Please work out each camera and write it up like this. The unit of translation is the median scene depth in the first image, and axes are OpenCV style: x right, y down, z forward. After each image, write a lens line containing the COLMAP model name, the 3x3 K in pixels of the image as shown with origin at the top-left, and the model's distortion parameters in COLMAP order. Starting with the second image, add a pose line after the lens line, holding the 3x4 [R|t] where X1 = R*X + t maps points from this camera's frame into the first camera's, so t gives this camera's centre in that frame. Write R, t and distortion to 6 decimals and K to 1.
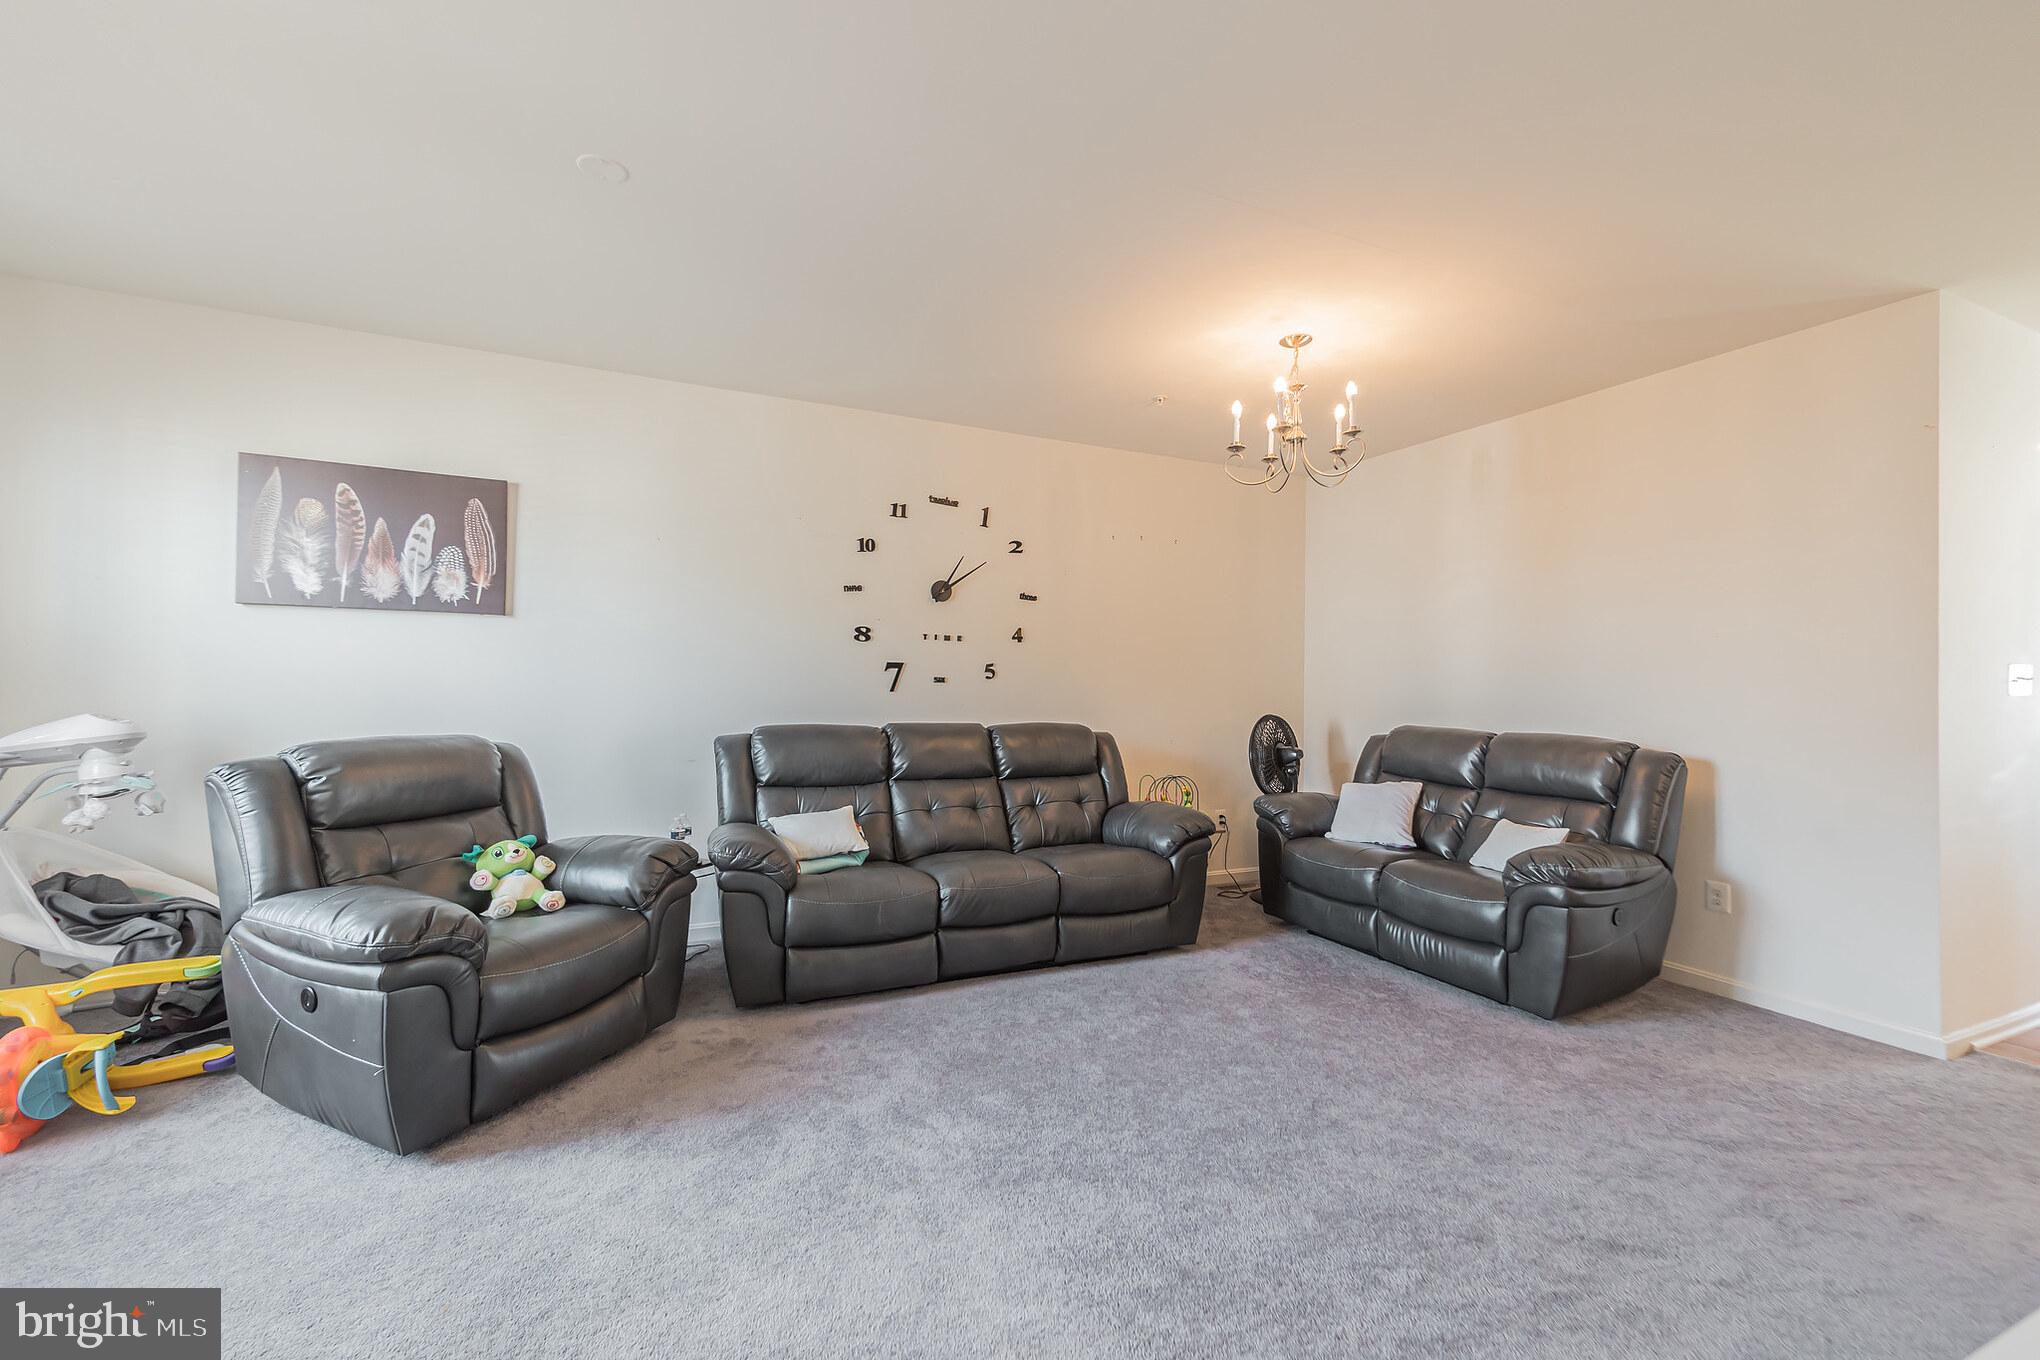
lens RADIAL K [[844.1, 0, 1004.3], [0, 844.1, 681.2], [0, 0, 1]] dist [0.017875, -0.003307]
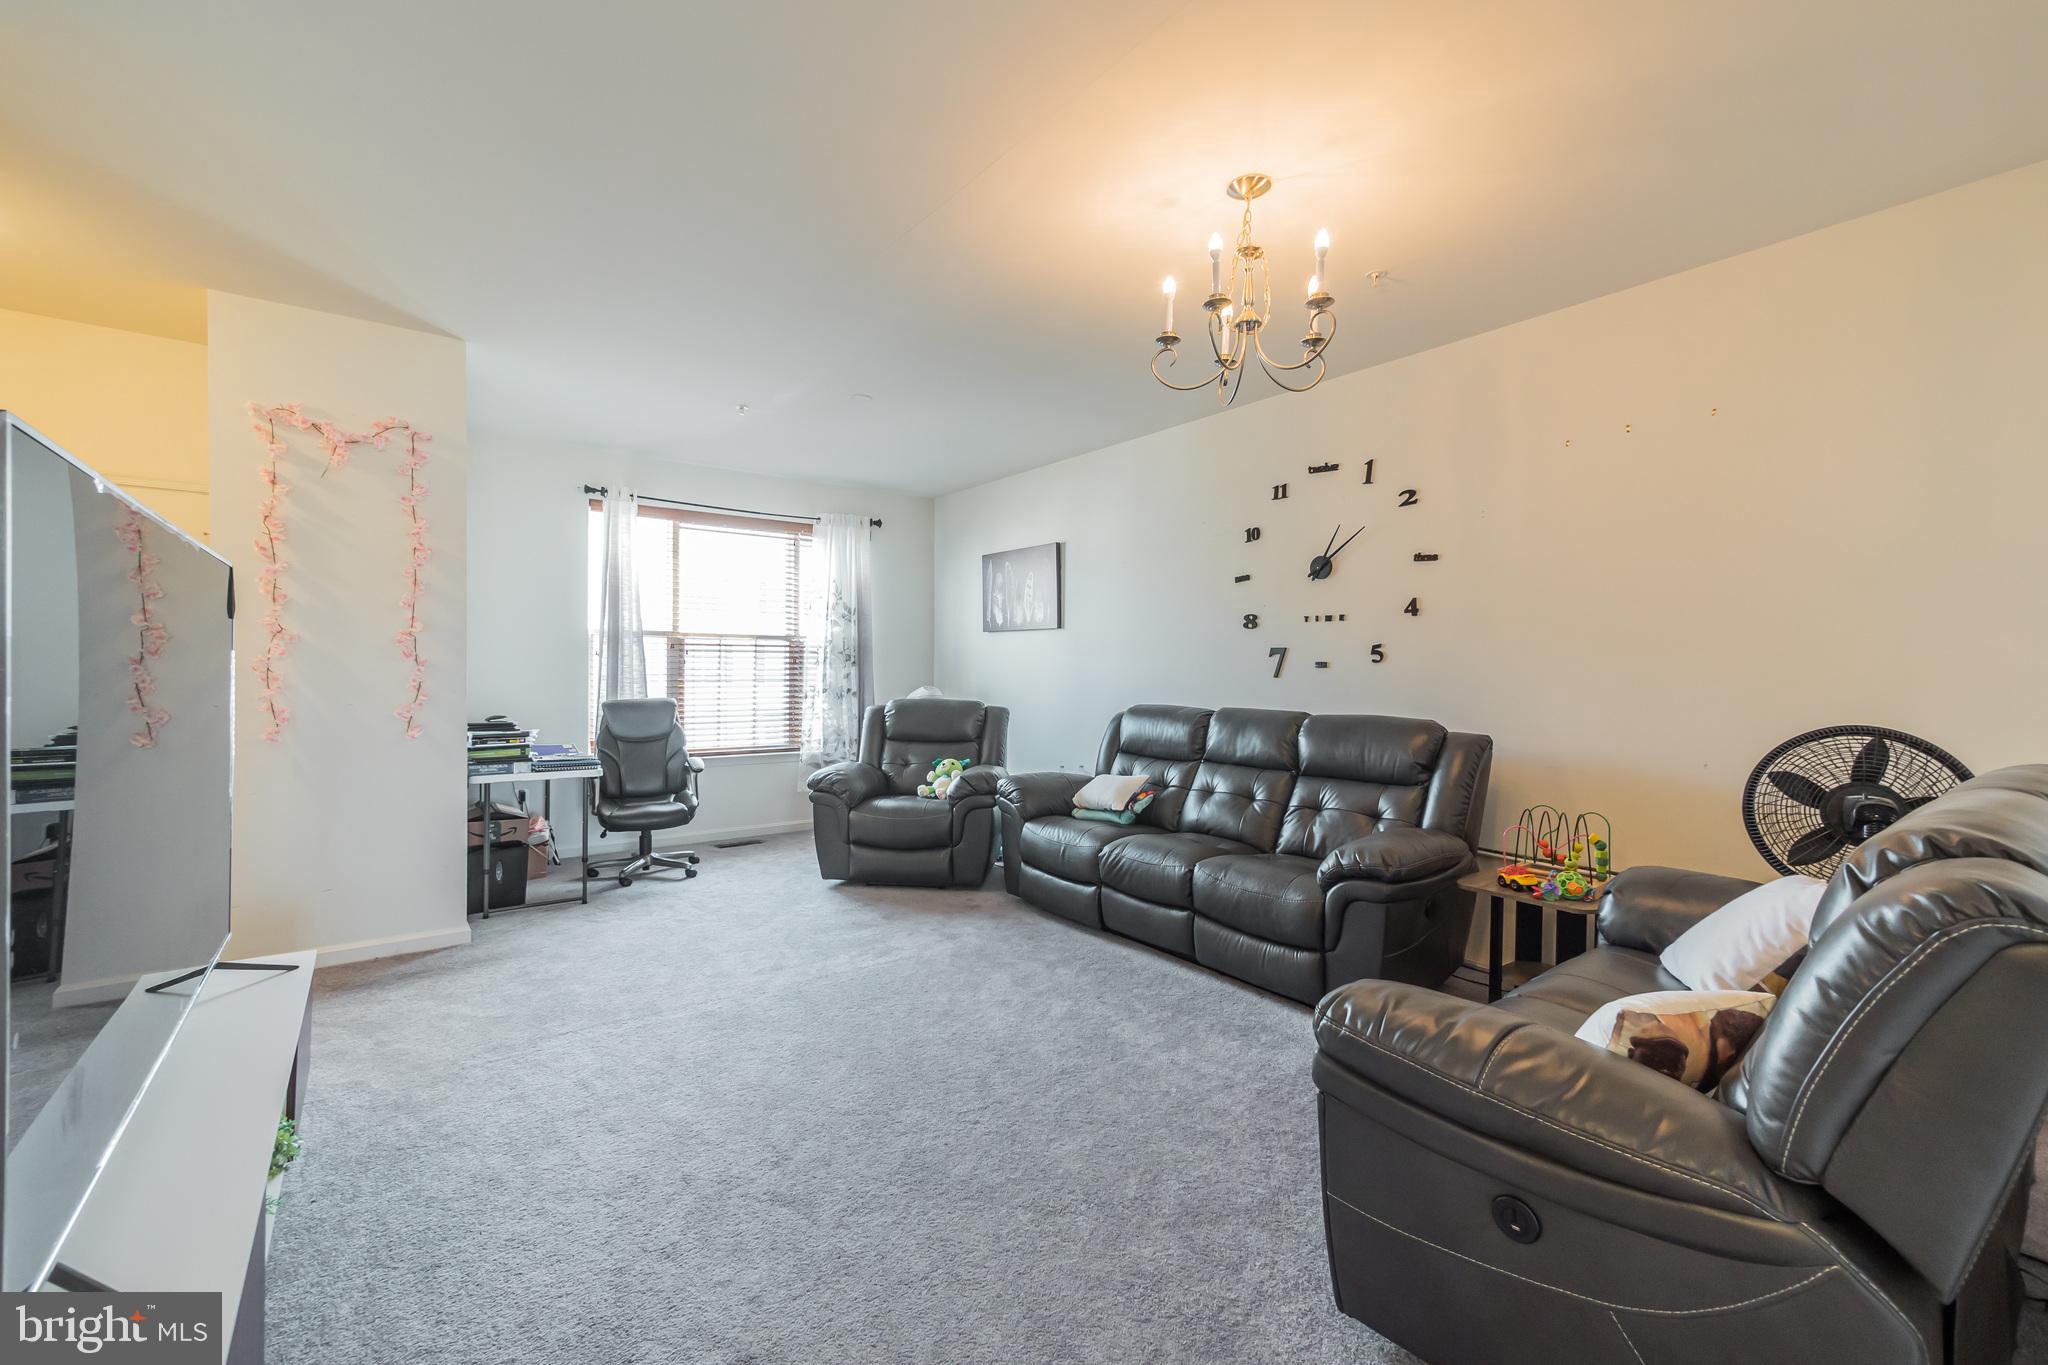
lens RADIAL K [[847.4, 0, 1008.2], [0, 847.4, 683.7], [0, 0, 1]] dist [0.017875, -0.003307]
pose [[0.210616, 0.003454, -0.977563, 0.770797], [0.000784, 0.999993, 0.003702, 0.015499], [0.977569, -0.001546, 0.210612, 0.487443]]
